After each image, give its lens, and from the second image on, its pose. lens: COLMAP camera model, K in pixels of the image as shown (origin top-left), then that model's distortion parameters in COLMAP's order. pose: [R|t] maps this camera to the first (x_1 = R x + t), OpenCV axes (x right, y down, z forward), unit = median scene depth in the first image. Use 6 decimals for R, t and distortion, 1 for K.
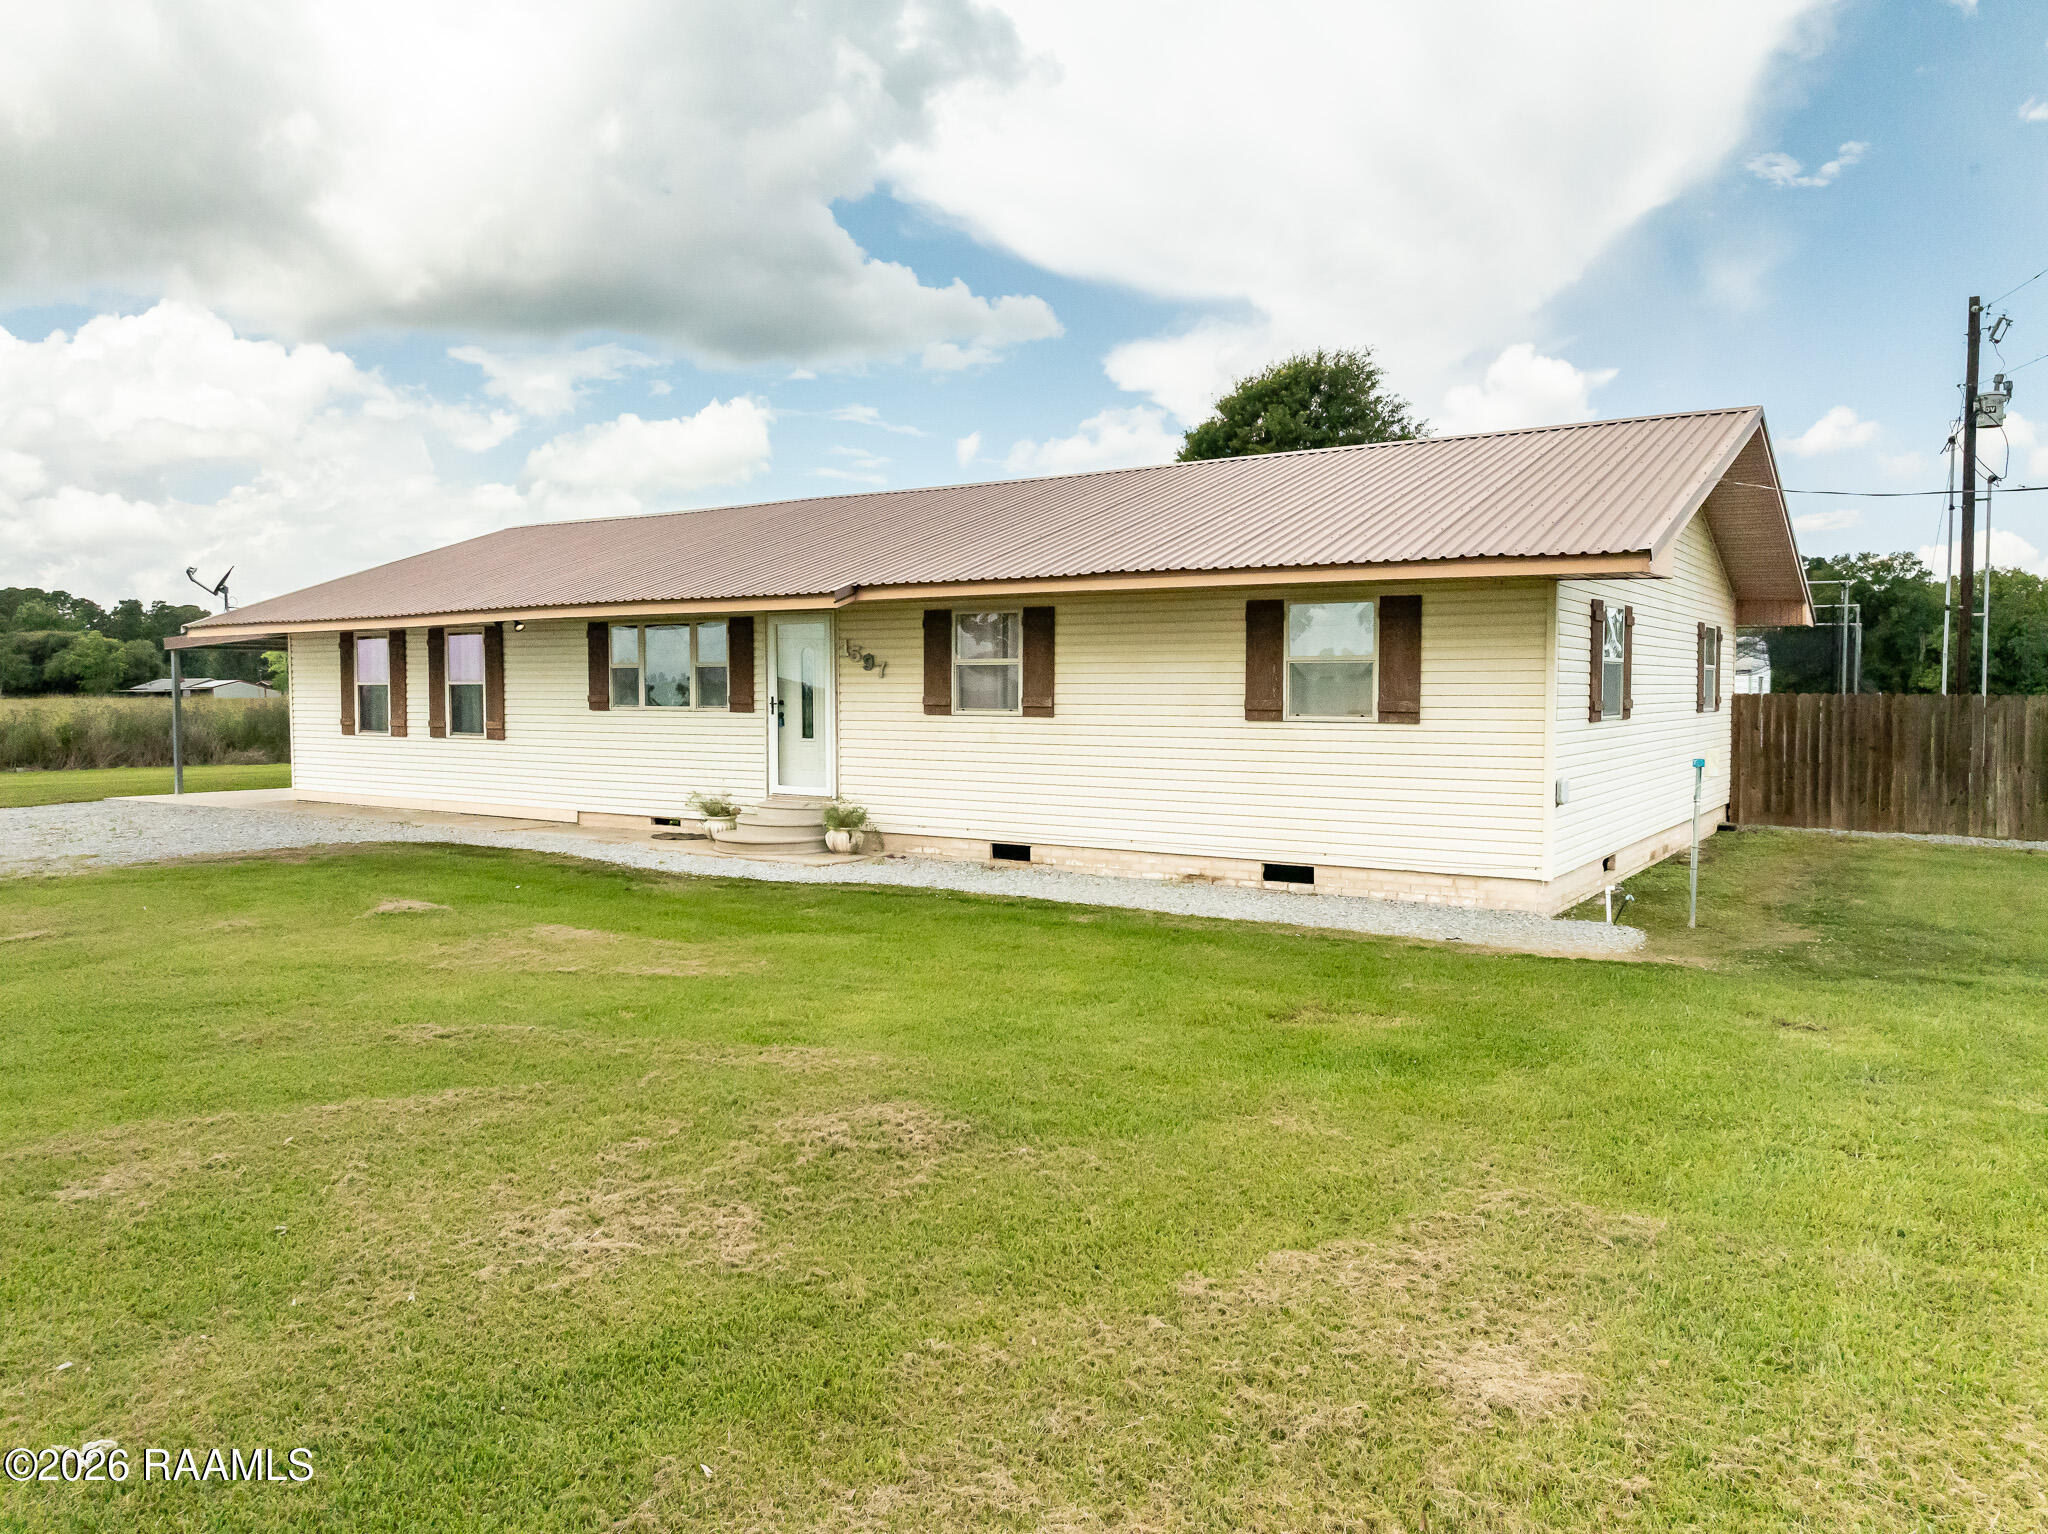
lens RADIAL K [[1475.4, 0, 1057.7], [0, 1475.4, 762.2], [0, 0, 1]] dist [-0.043235, -0.004750]
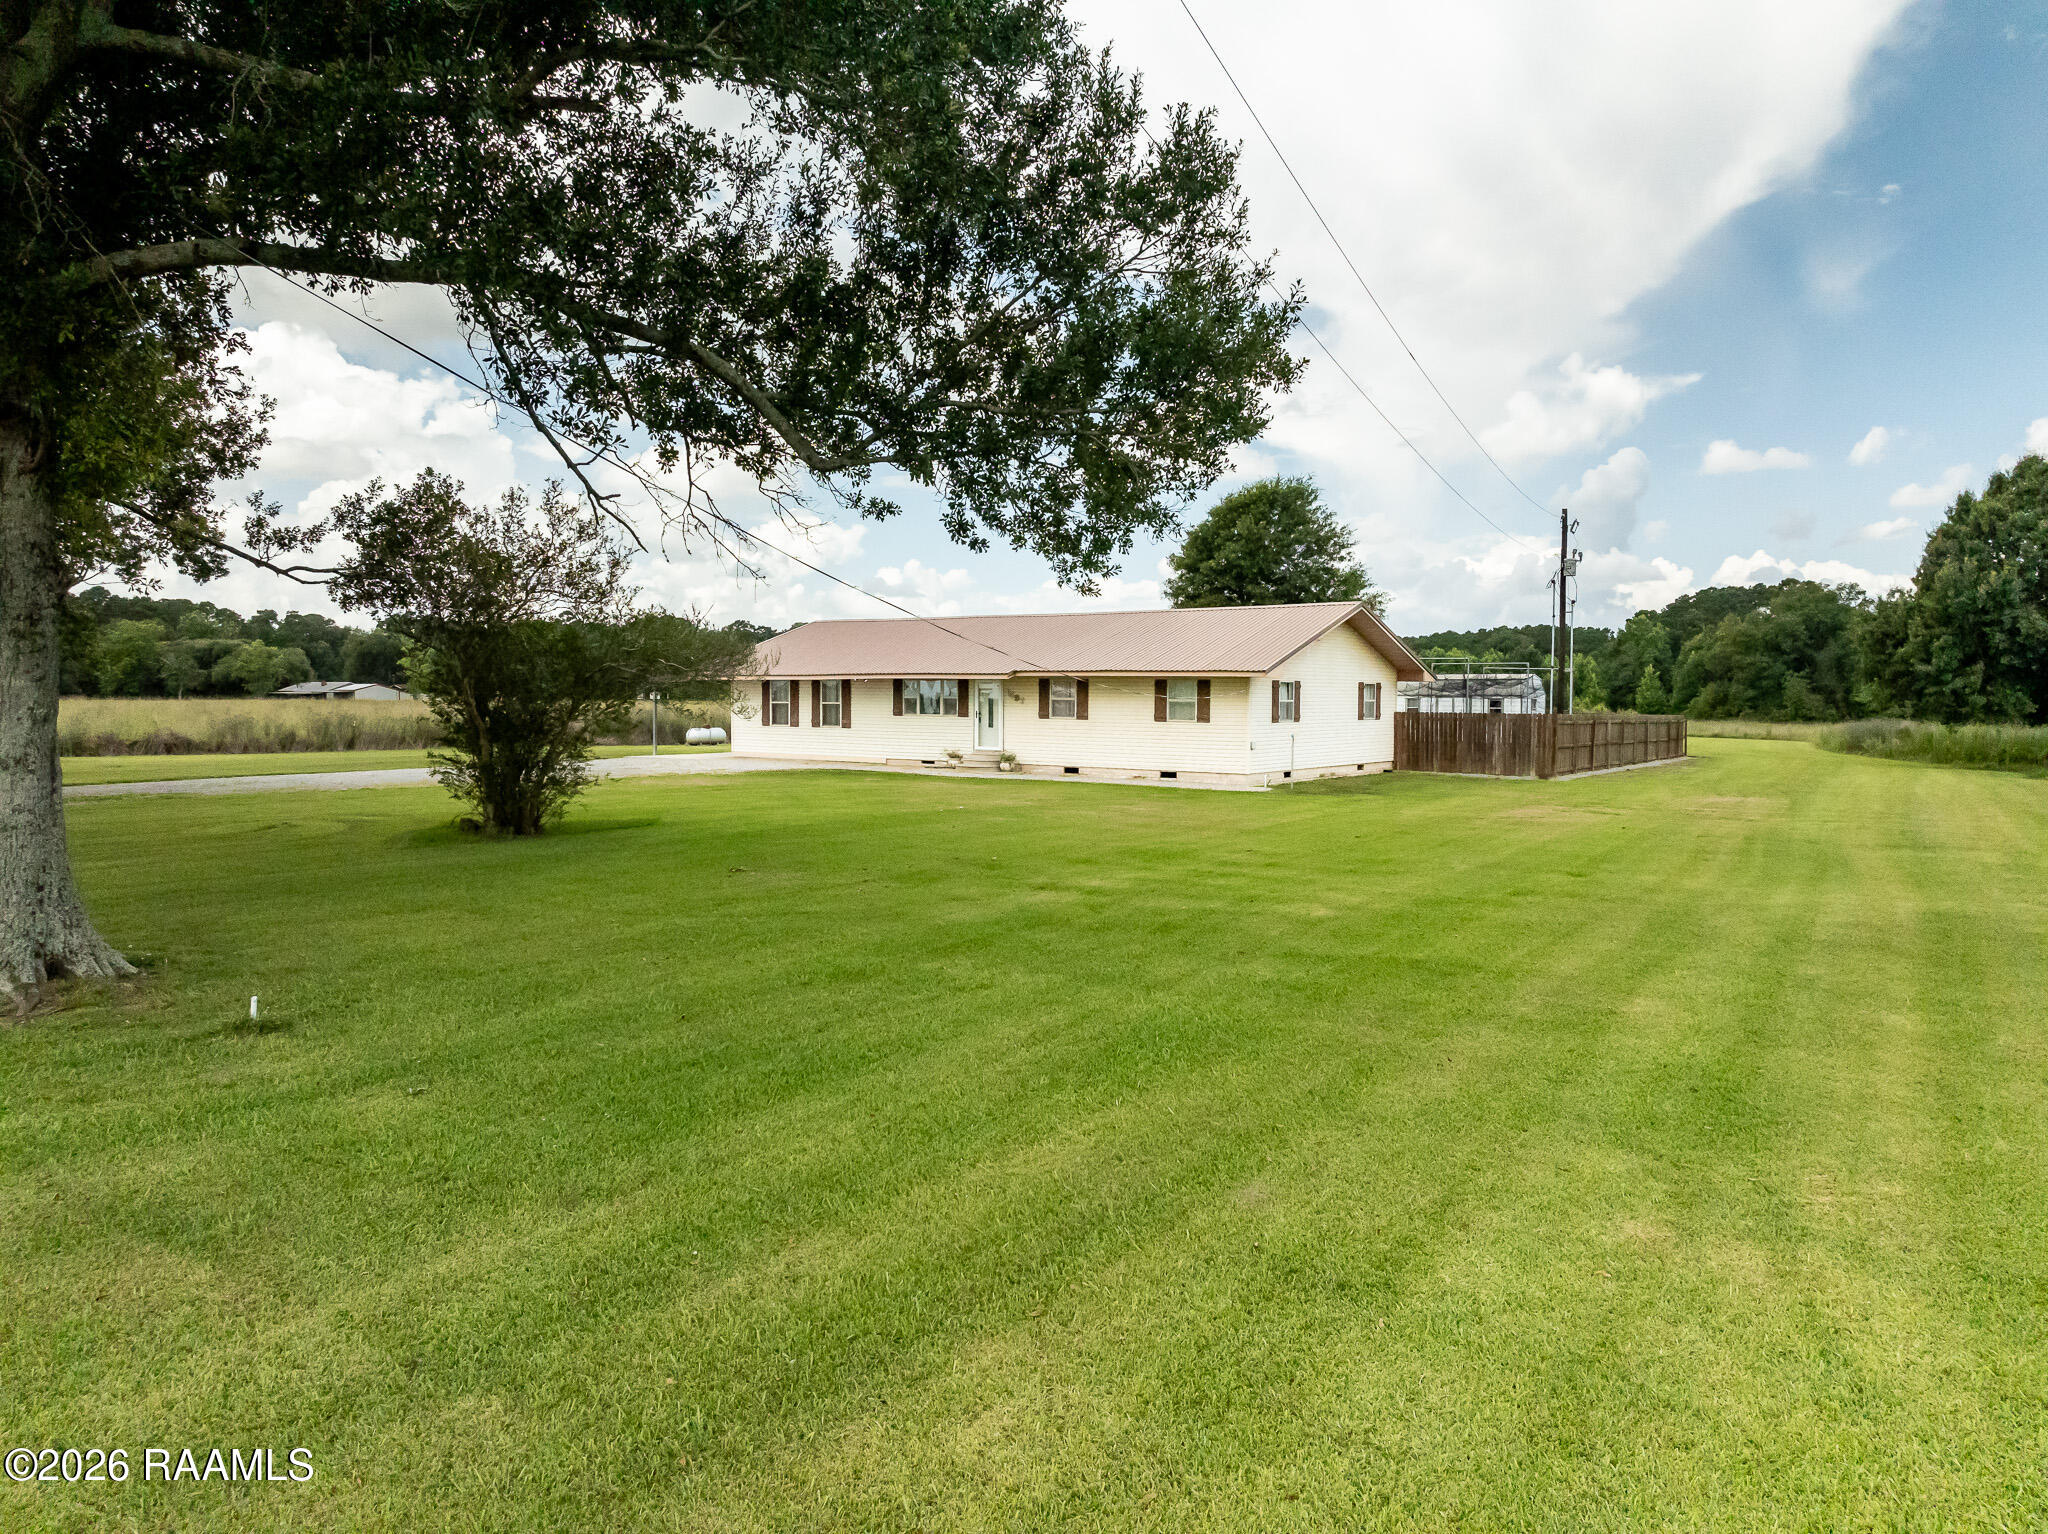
lens RADIAL K [[1475.4, 0, 1057.7], [0, 1475.4, 762.2], [0, 0, 1]] dist [-0.043235, -0.004750]
pose [[0.999297, 0.008452, -0.036538, 0.034461], [-0.008594, 0.999956, -0.003753, 0.047869], [0.036505, 0.004065, 0.999325, -1.409947]]
